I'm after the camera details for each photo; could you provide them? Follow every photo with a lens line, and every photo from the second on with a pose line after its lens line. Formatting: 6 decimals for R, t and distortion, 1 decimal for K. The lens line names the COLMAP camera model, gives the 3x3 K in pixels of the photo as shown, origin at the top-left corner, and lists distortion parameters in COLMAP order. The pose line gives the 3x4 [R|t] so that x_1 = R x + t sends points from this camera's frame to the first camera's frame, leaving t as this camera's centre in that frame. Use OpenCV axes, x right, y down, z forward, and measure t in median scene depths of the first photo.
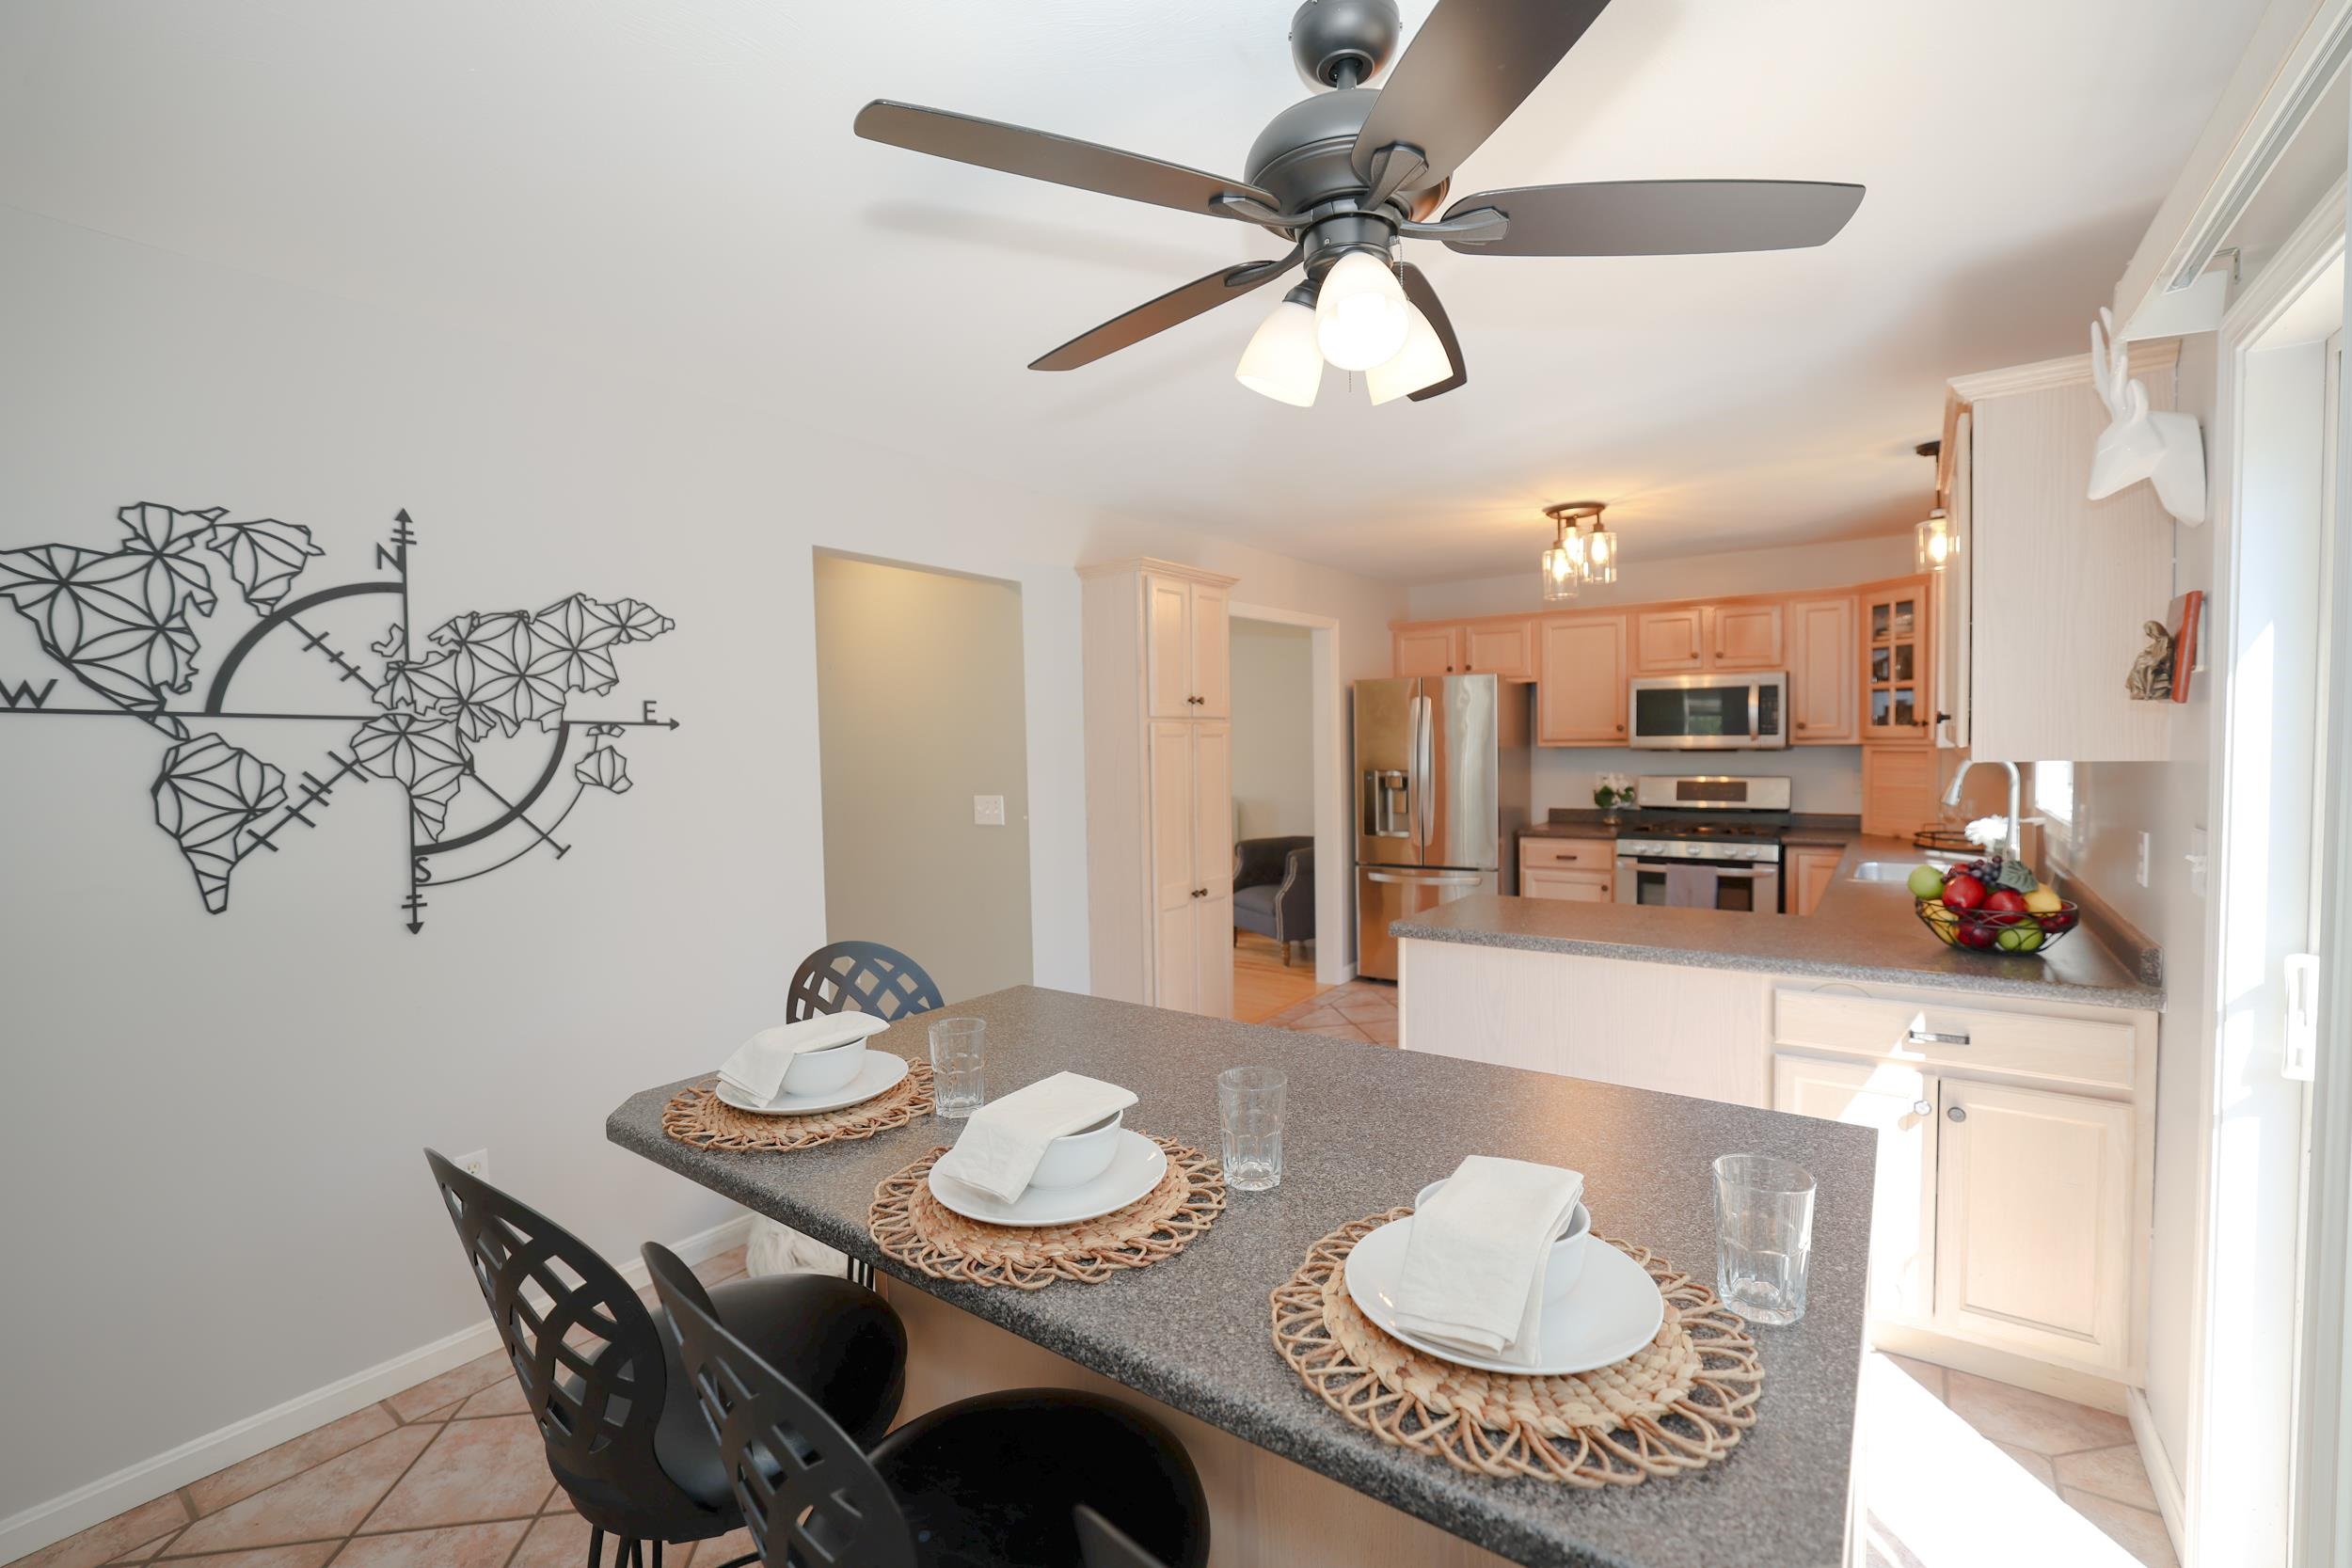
lens RADIAL K [[1015.6, 0, 1187.1], [0, 1015.6, 773.0], [0, 0, 1]] dist [-0.002295, 0.004075]
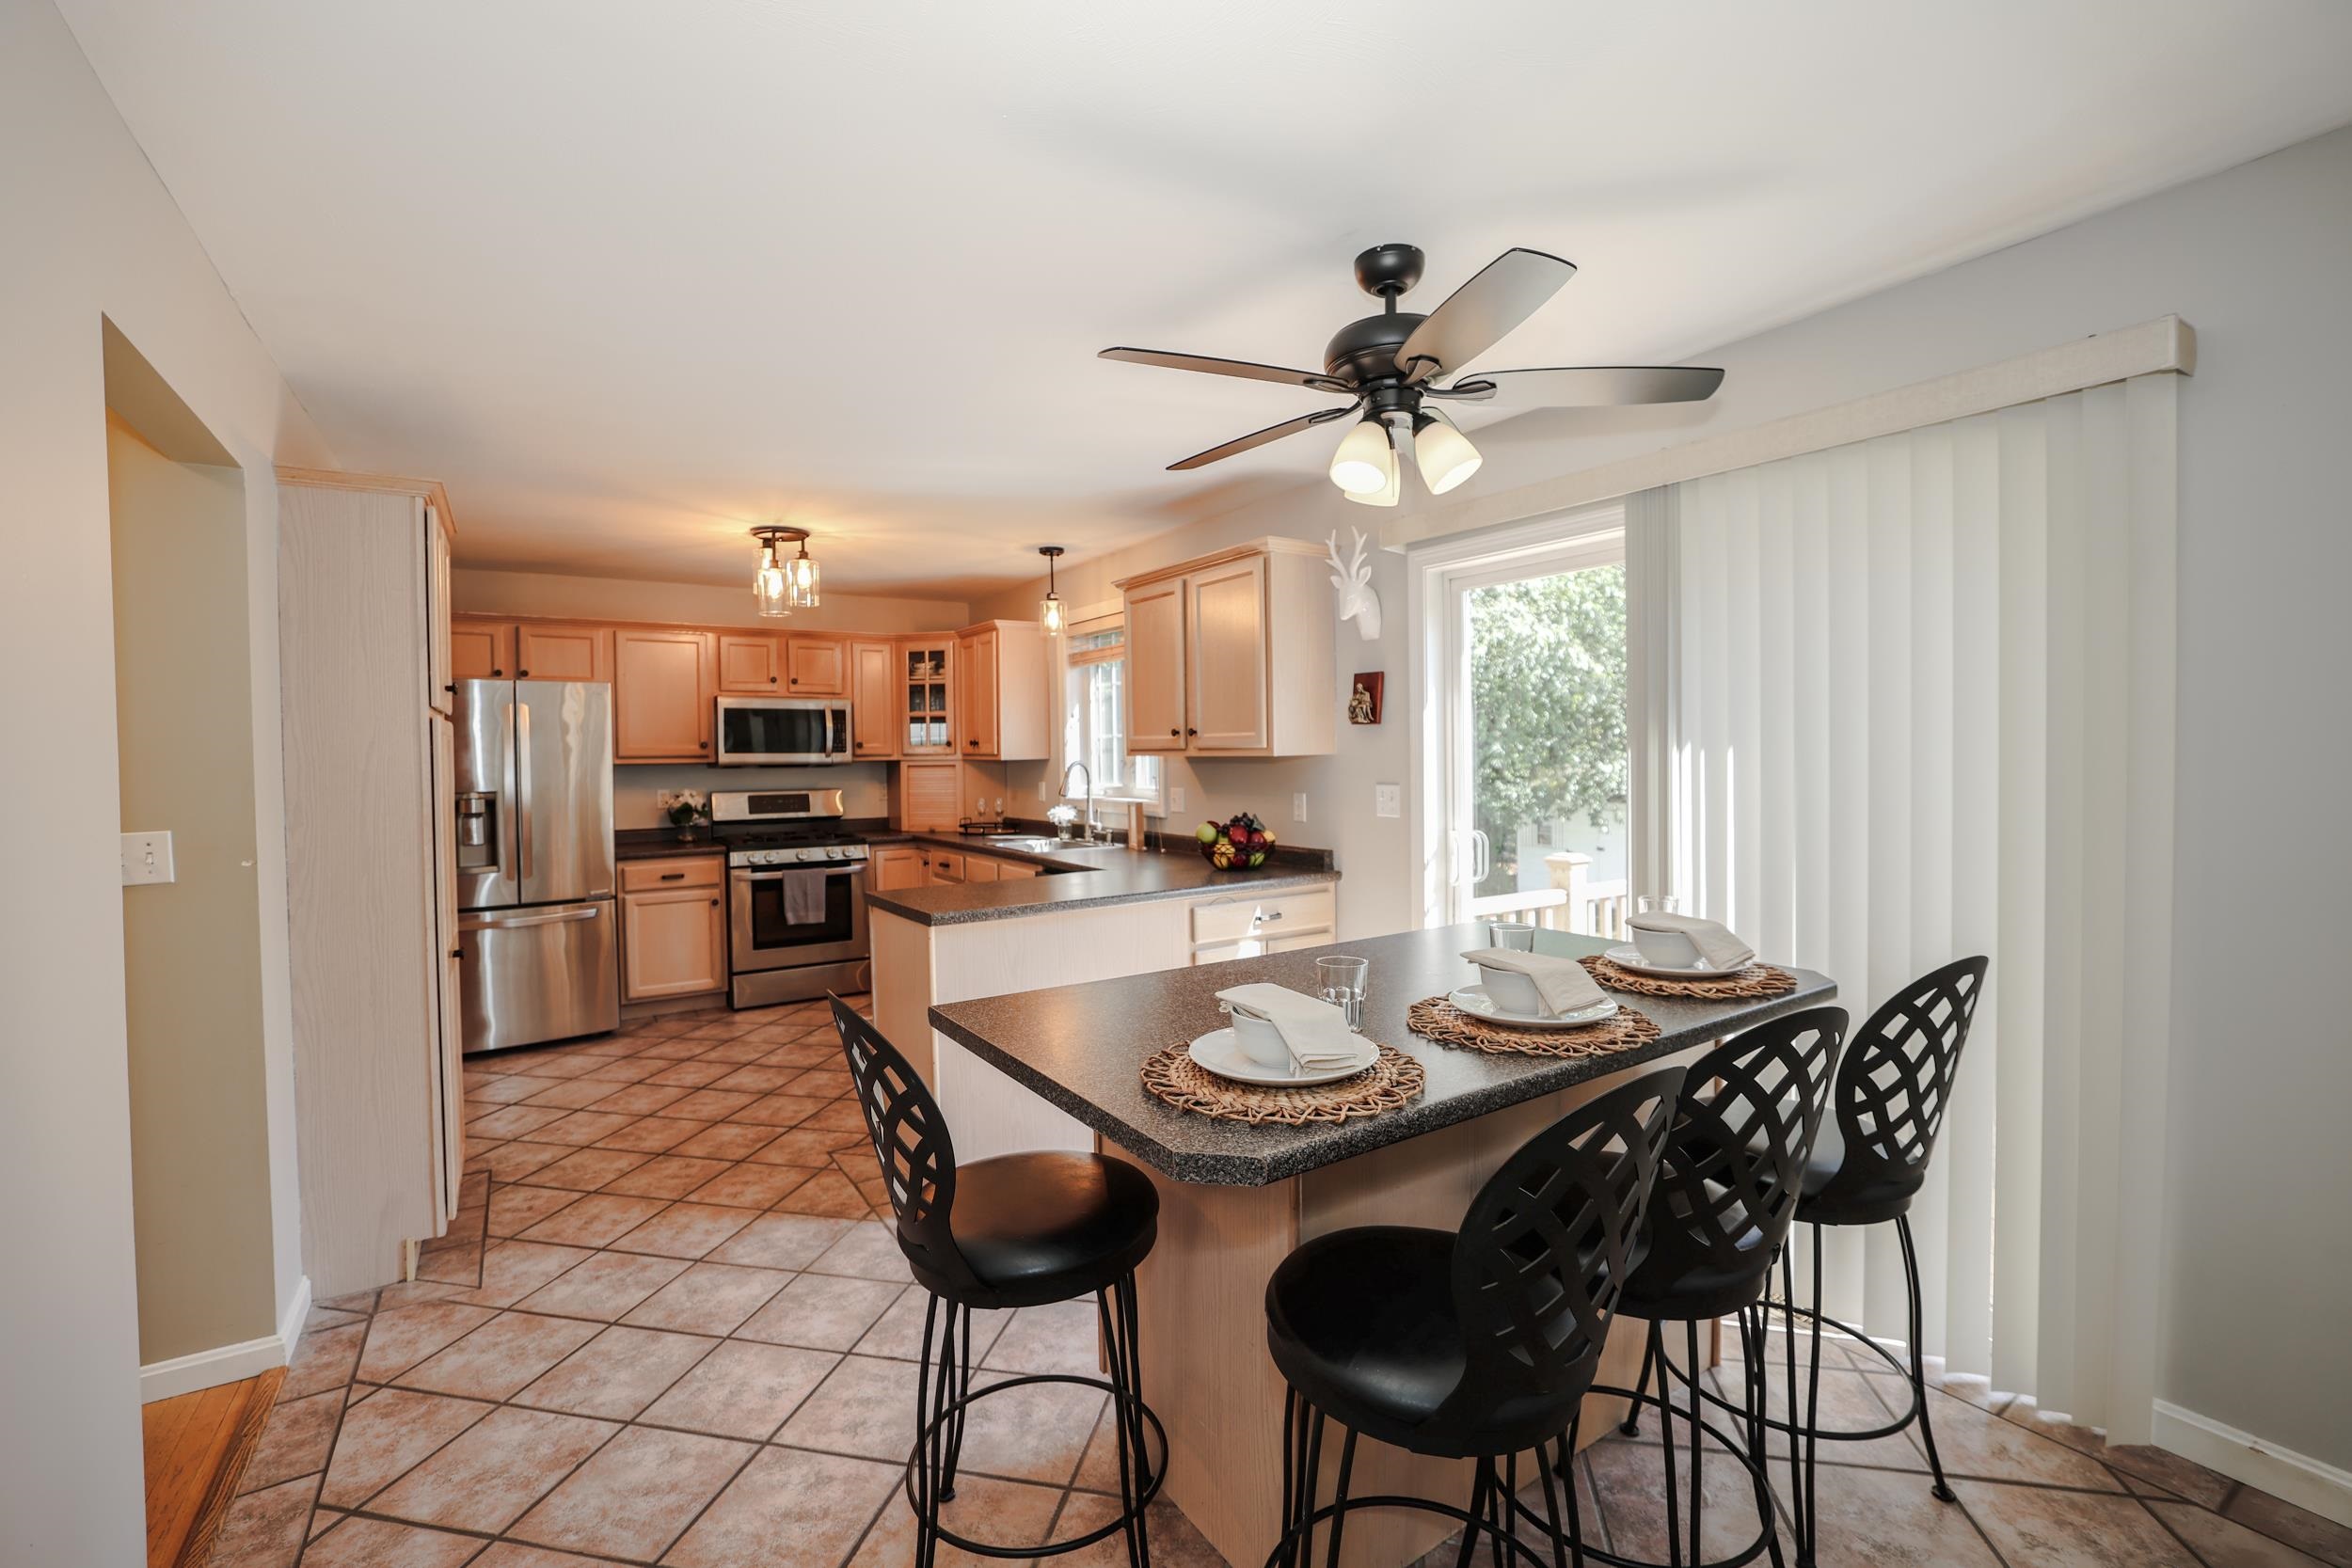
lens RADIAL K [[1015.6, 0, 1181.7], [0, 1015.6, 782.4], [0, 0, 1]] dist [-0.002295, 0.004075]
pose [[0.380515, -0.016913, 0.924620, -0.362565], [0.037247, 0.999302, 0.002950, 0.008485], [-0.924025, 0.033317, 0.380879, 0.189715]]
